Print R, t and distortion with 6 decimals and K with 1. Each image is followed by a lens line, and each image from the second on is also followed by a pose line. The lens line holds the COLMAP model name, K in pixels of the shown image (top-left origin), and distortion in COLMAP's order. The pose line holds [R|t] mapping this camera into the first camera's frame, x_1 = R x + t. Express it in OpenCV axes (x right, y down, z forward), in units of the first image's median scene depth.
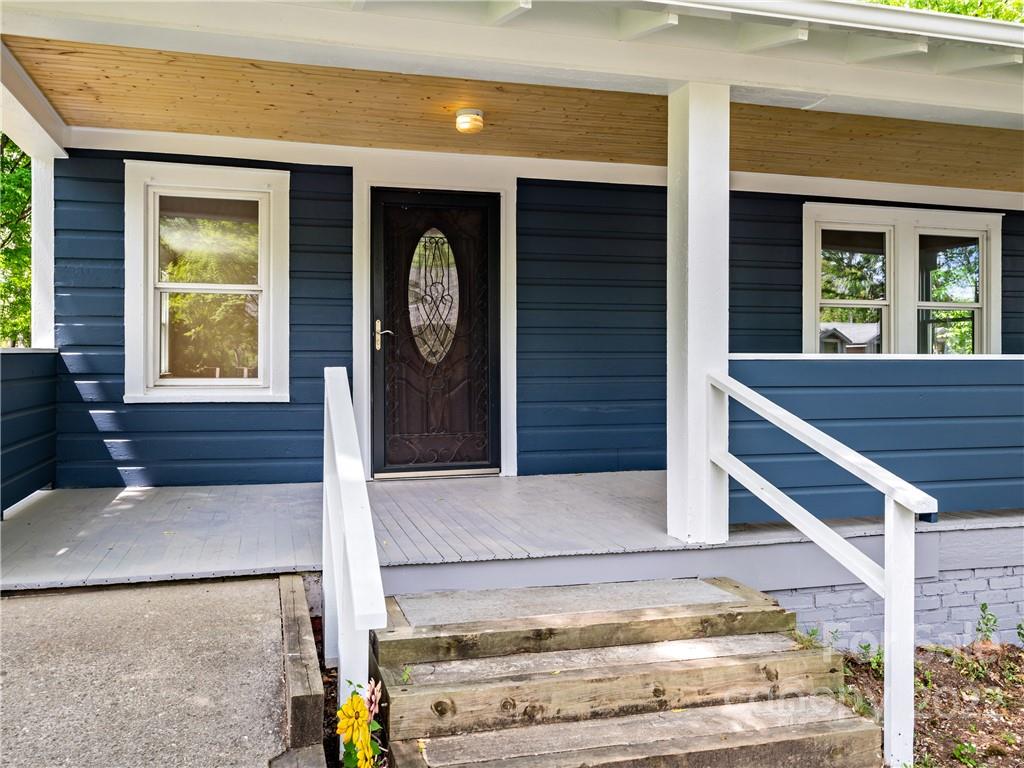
lens RADIAL K [[857.4, 0, 510.6], [0, 857.4, 362.6], [0, 0, 1]] dist [-0.007927, -0.002109]
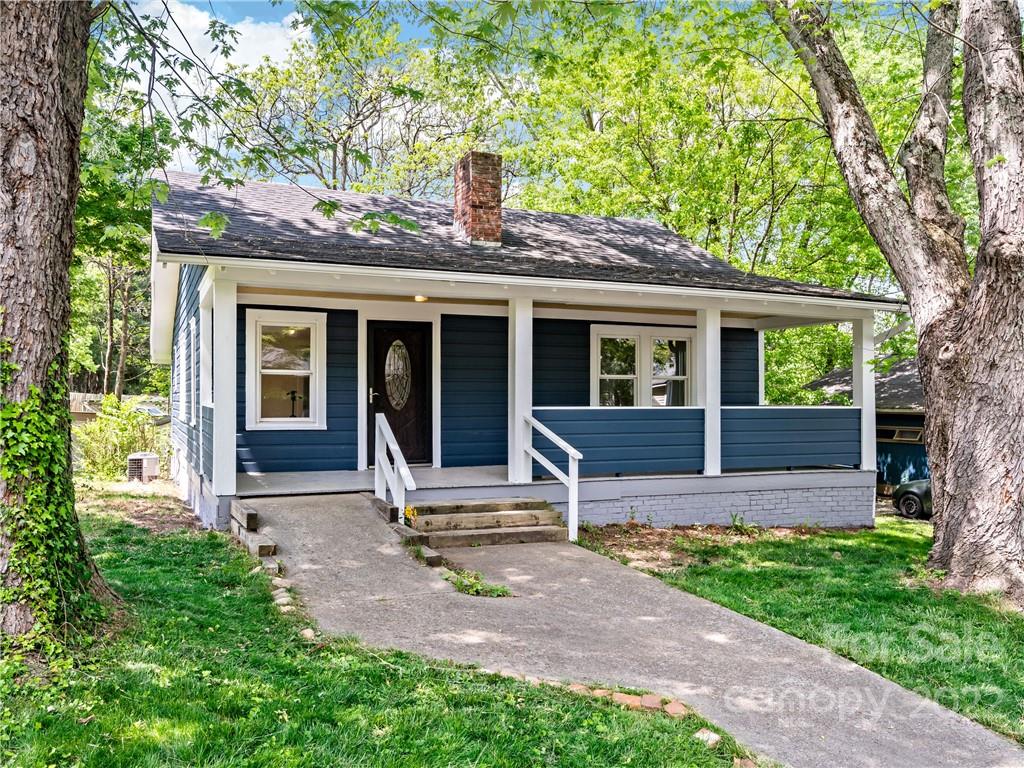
lens RADIAL K [[846.3, 0, 512.0], [0, 846.3, 384.0], [0, 0, 1]] dist [-0.005731, -0.000396]
pose [[0.992510, 0.002016, 0.122147, -0.070883], [0.000251, 0.999828, -0.018547, -0.022929], [-0.122163, 0.018438, 0.992339, -0.978627]]
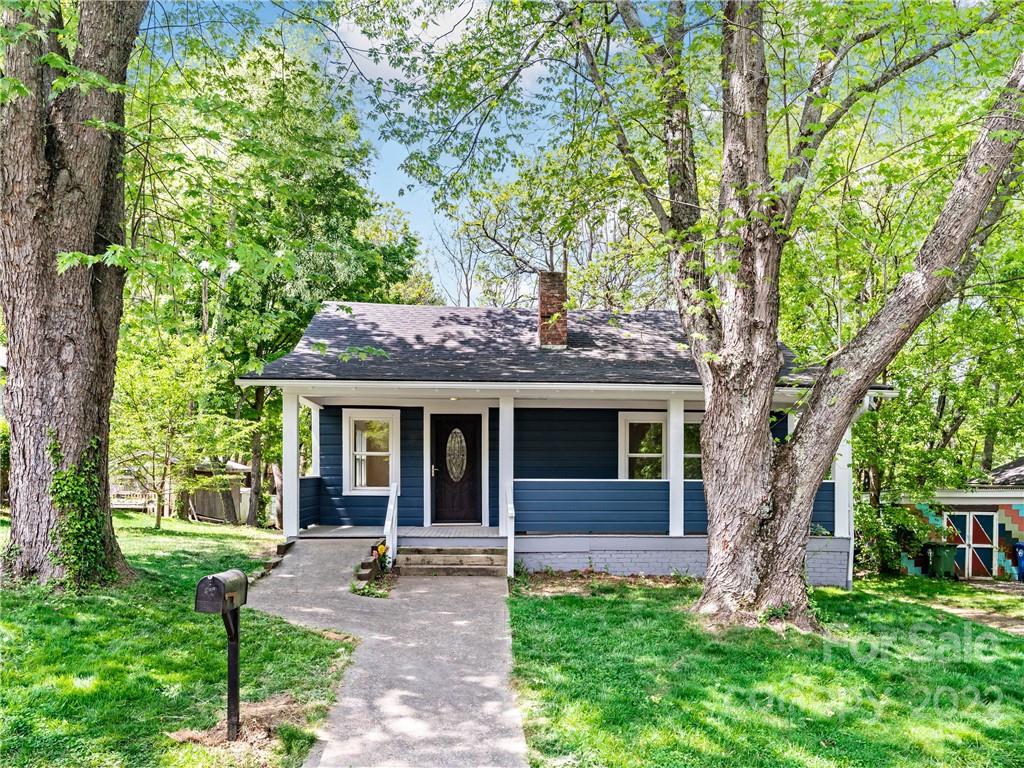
lens RADIAL K [[839.0, 0, 511.0], [0, 839.0, 476.0], [0, 0, 1]] dist [-0.001541, 0.000232]
pose [[0.975078, 0.001780, -0.221855, 0.655268], [-0.002161, 0.999997, -0.001474, -0.013186], [0.221851, 0.001917, 0.975079, -1.463717]]
